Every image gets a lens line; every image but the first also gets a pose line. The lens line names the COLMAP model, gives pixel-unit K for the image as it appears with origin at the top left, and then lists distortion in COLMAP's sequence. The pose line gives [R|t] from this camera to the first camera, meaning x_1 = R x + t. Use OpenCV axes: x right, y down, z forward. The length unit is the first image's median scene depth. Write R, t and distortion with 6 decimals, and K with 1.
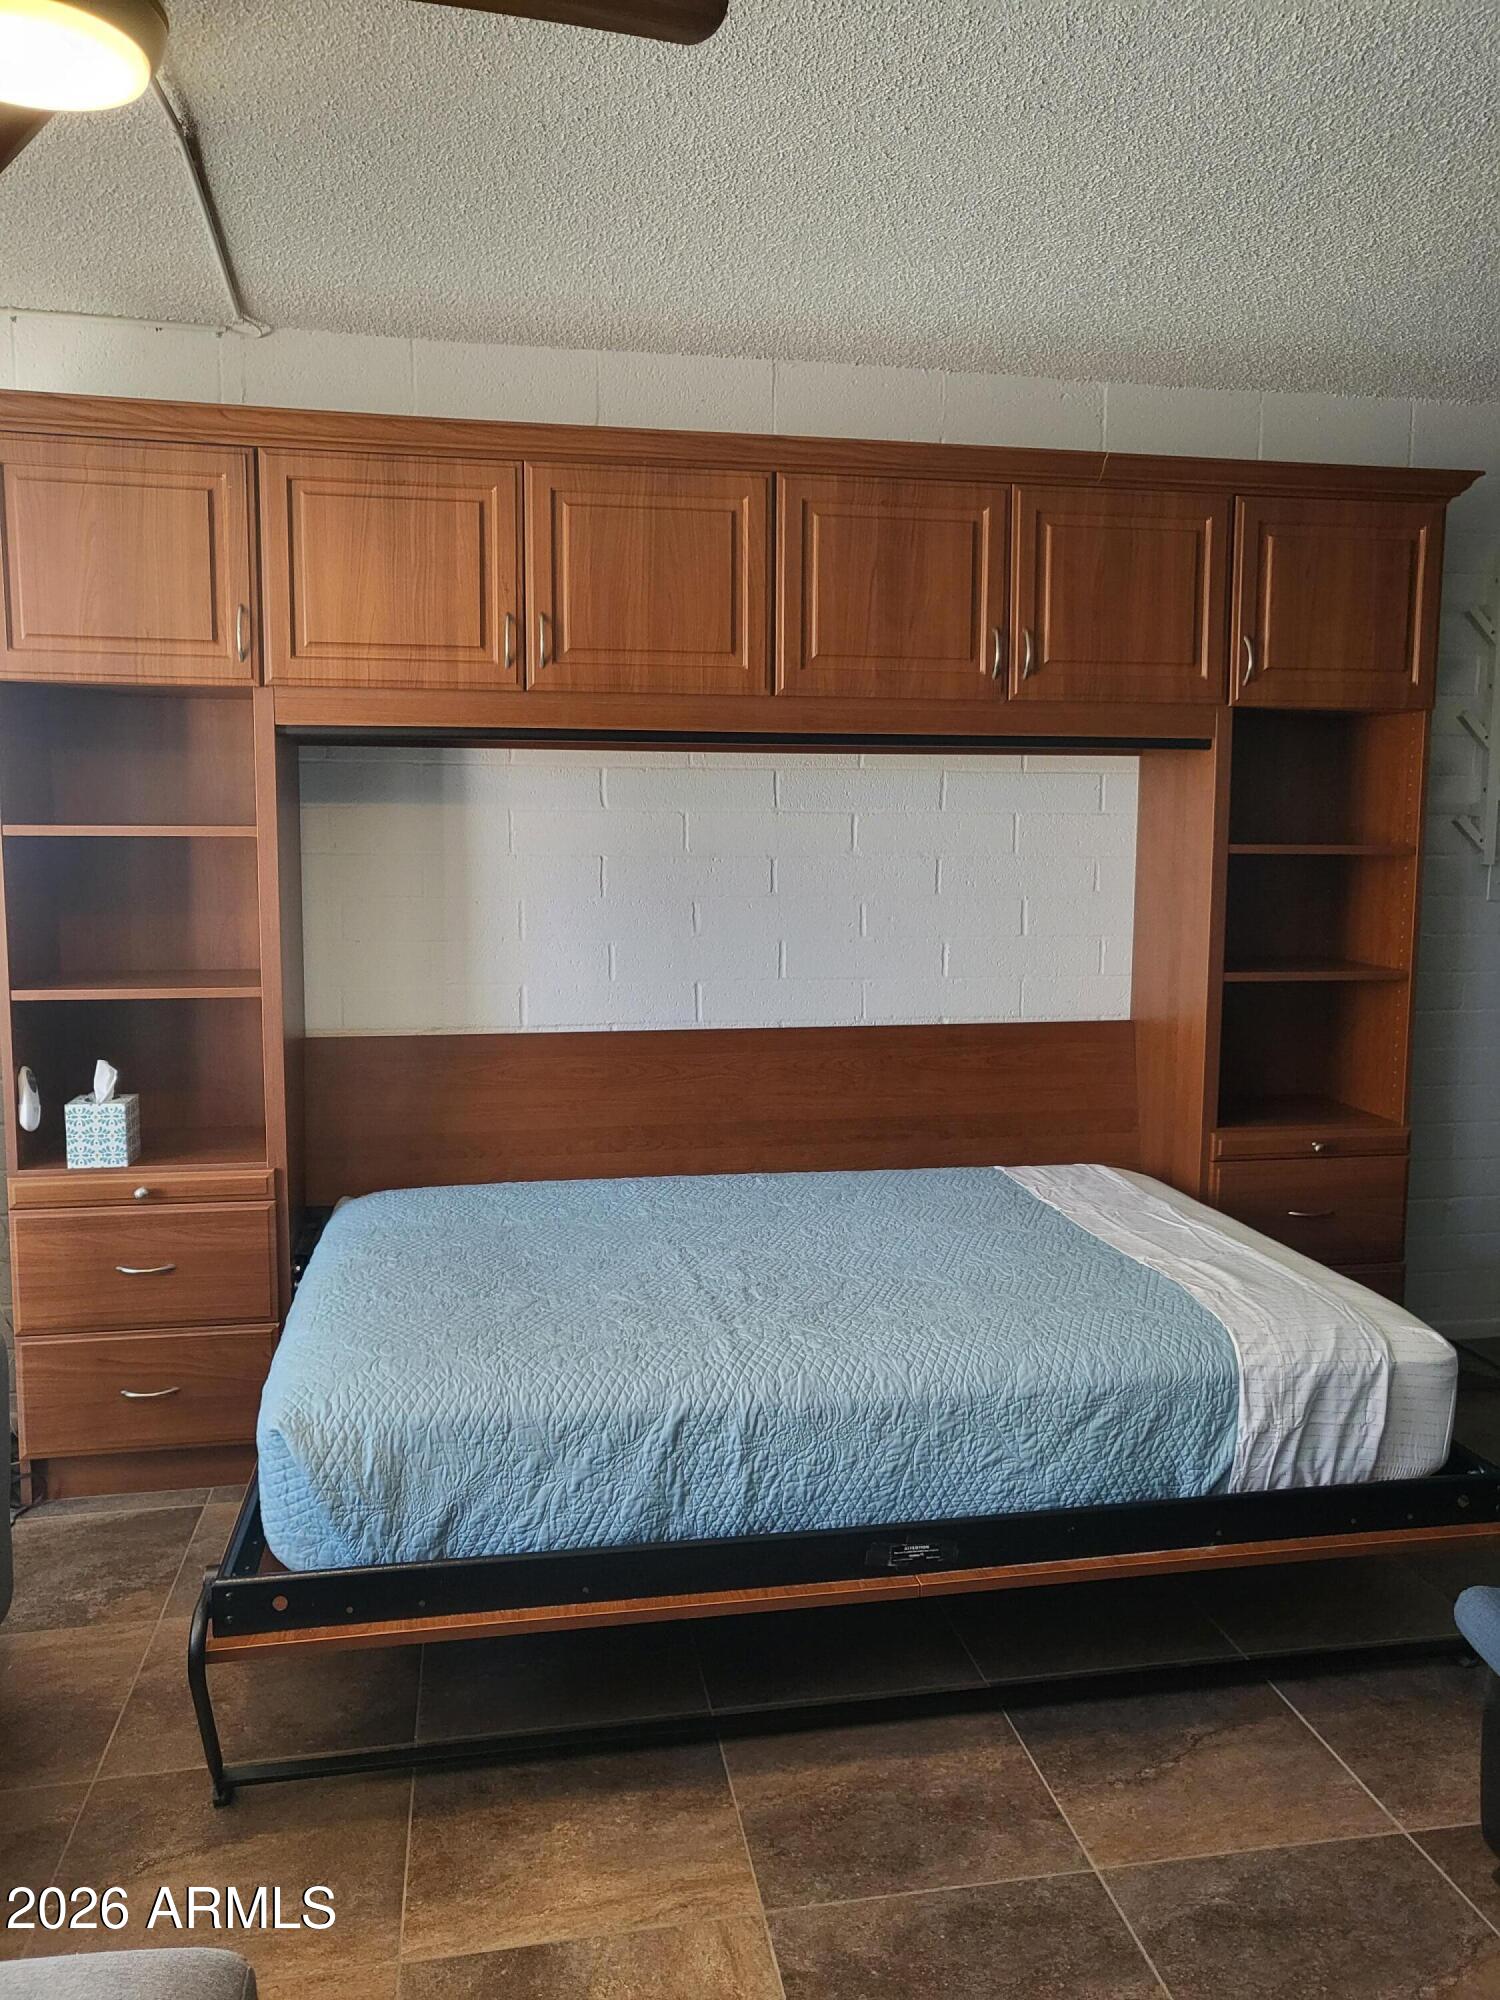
lens RADIAL K [[1482.3, 0, 750.0], [0, 1482.3, 1000.0], [0, 0, 1]] dist [-0.045767, 0.064441]
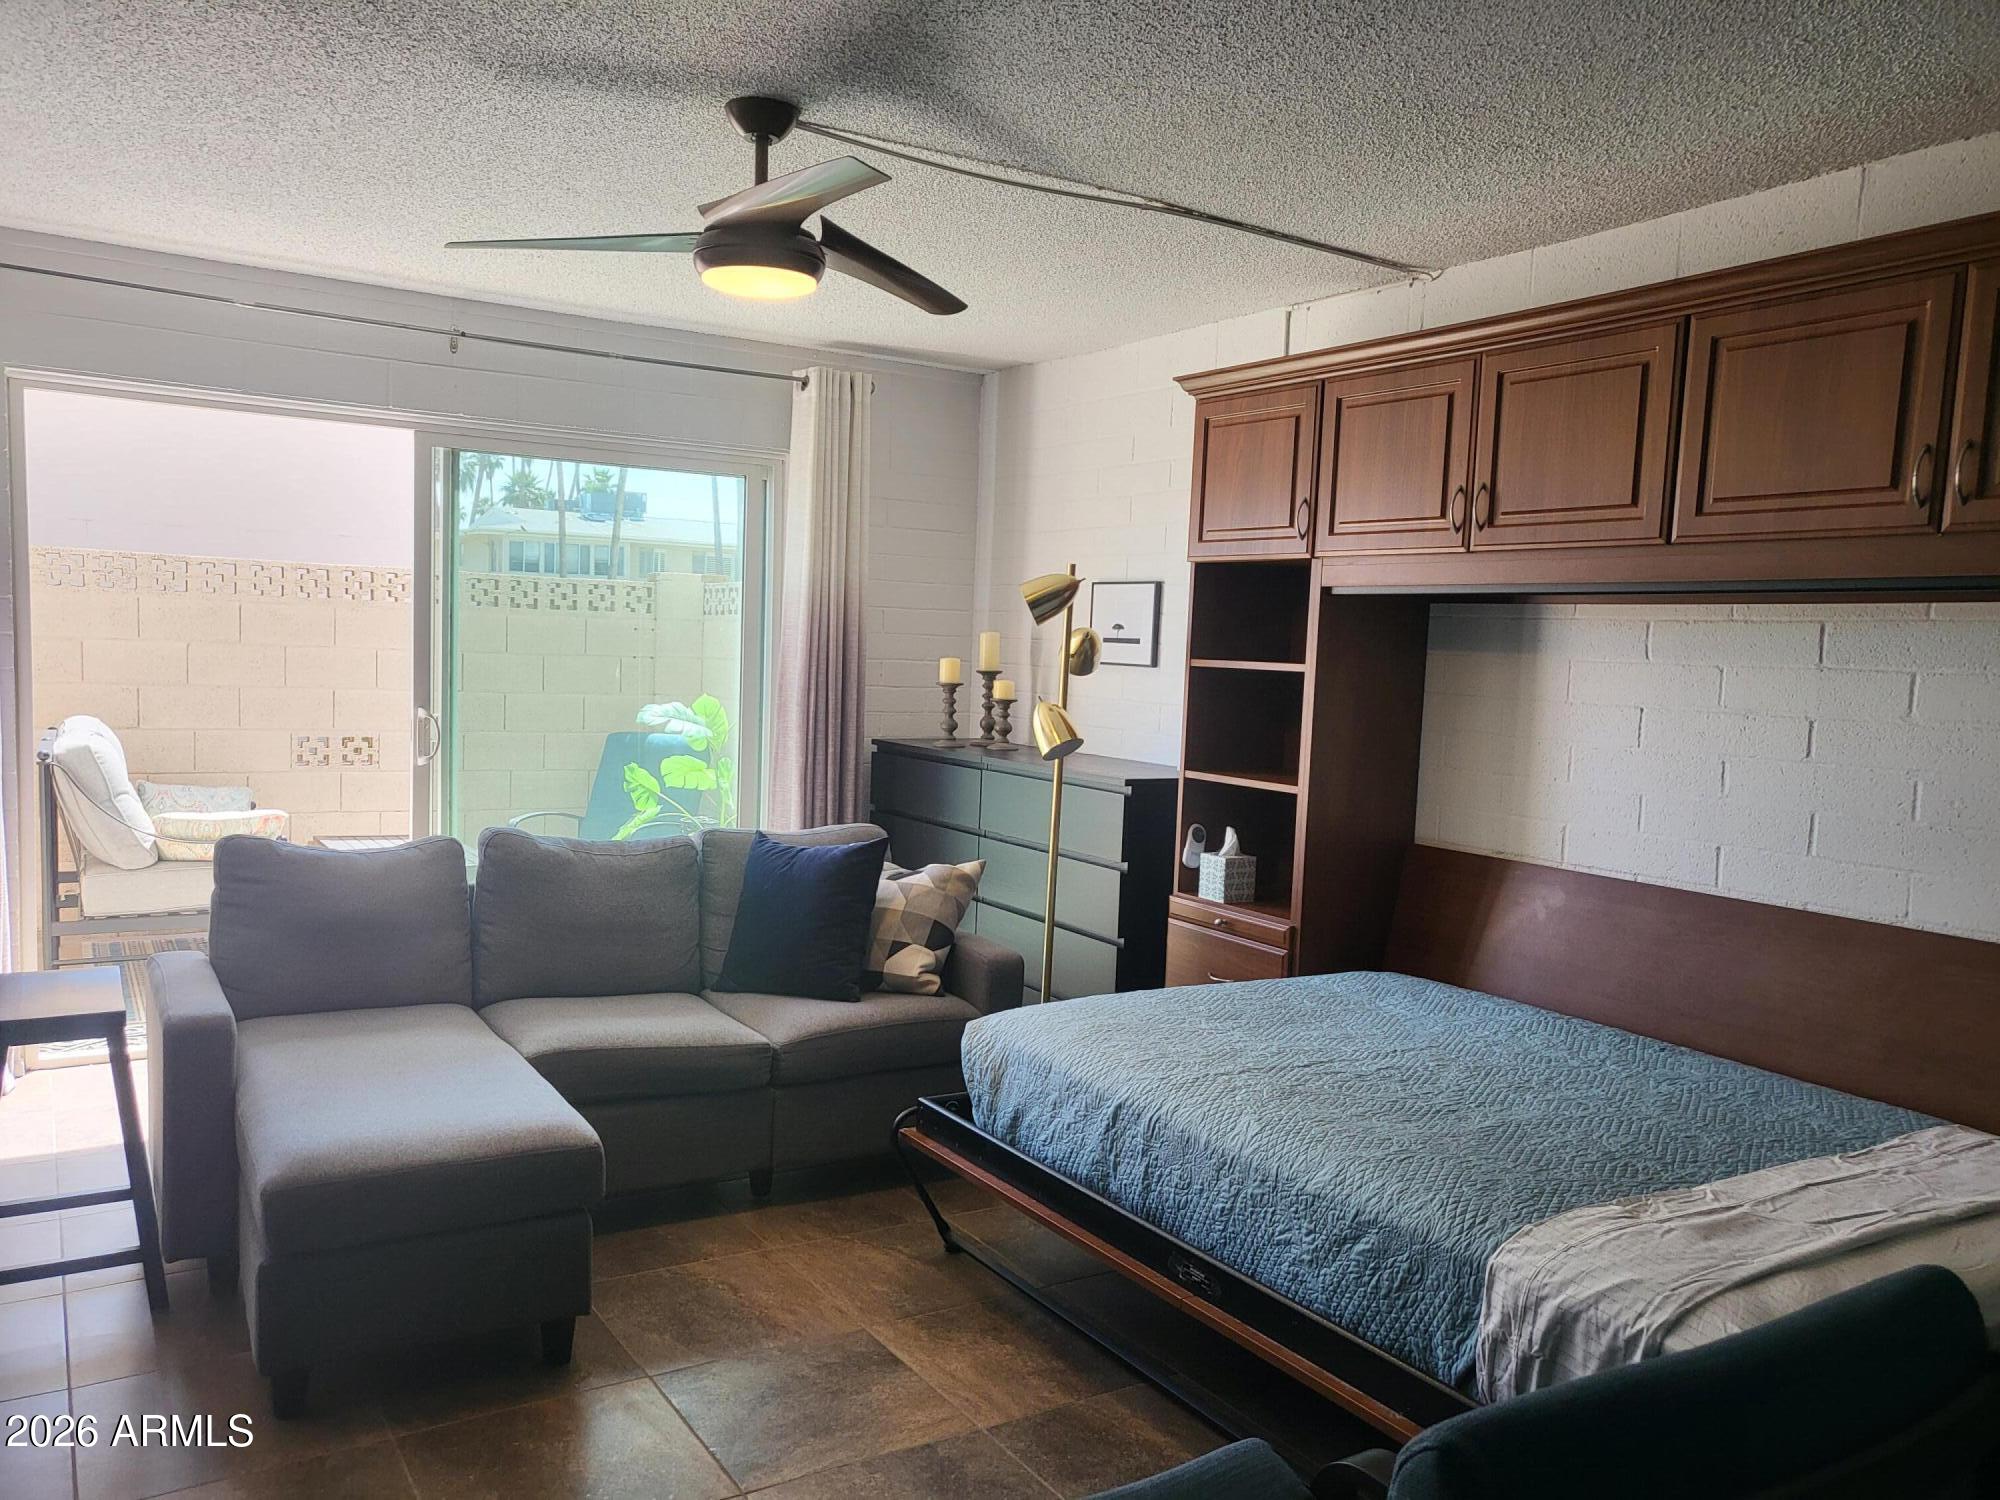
lens RADIAL K [[1549.9, 0, 1005.1], [0, 1549.9, 764.4], [0, 0, 1]] dist [-0.043664, 0.114060]
pose [[0.370314, 0.082539, -0.925232, 1.088433], [-0.142481, 0.989305, 0.031228, -0.044946], [0.917914, 0.120264, 0.378113, 0.316171]]
